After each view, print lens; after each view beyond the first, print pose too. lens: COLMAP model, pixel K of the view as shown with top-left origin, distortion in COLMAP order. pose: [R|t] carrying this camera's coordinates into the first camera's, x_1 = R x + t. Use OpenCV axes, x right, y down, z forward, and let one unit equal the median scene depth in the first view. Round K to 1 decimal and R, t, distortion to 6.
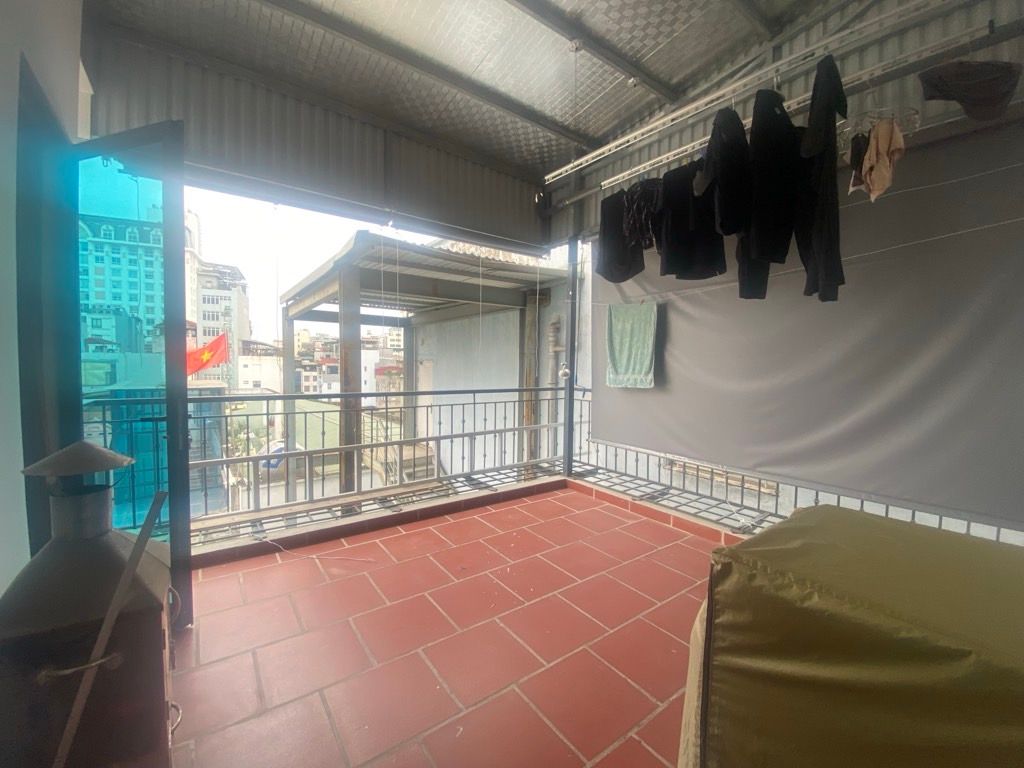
lens RADIAL K [[412.8, 0, 513.1], [0, 412.8, 381.3], [0, 0, 1]] dist [-0.003347, -0.001203]
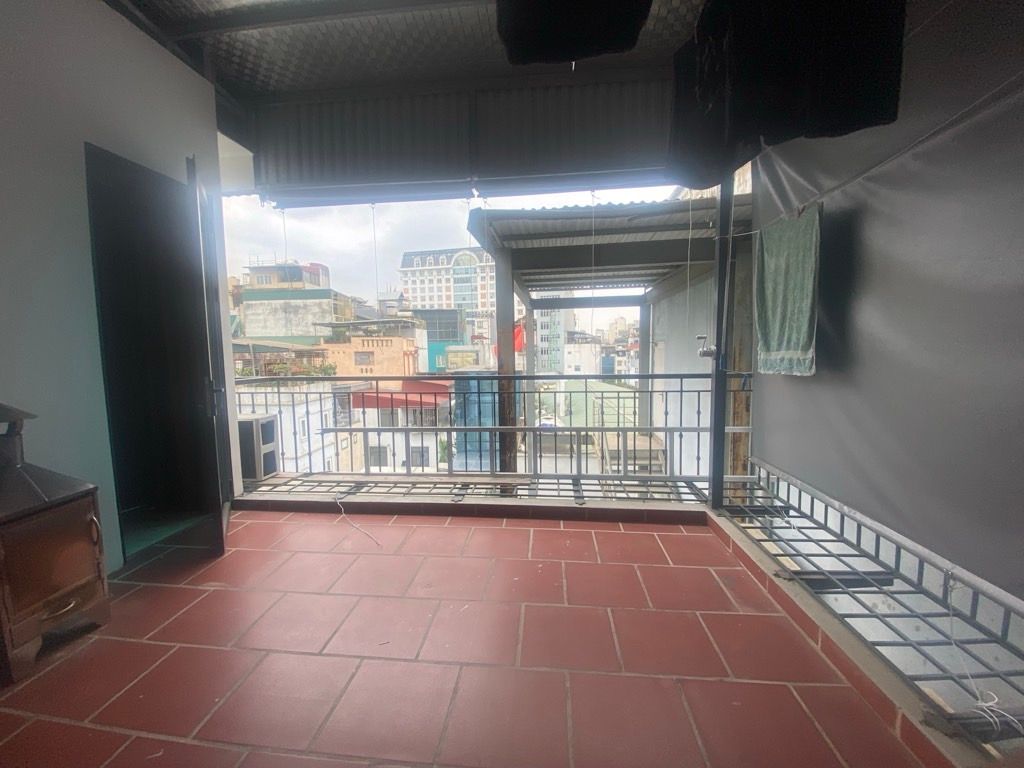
lens RADIAL K [[412.8, 0, 512.6], [0, 412.8, 383.8], [0, 0, 1]] dist [-0.003347, -0.001203]
pose [[0.741307, 0.029416, -0.670521, 0.355461], [-0.000111, 0.999044, 0.043705, 0.003565], [0.671166, -0.032324, 0.740602, 0.318089]]
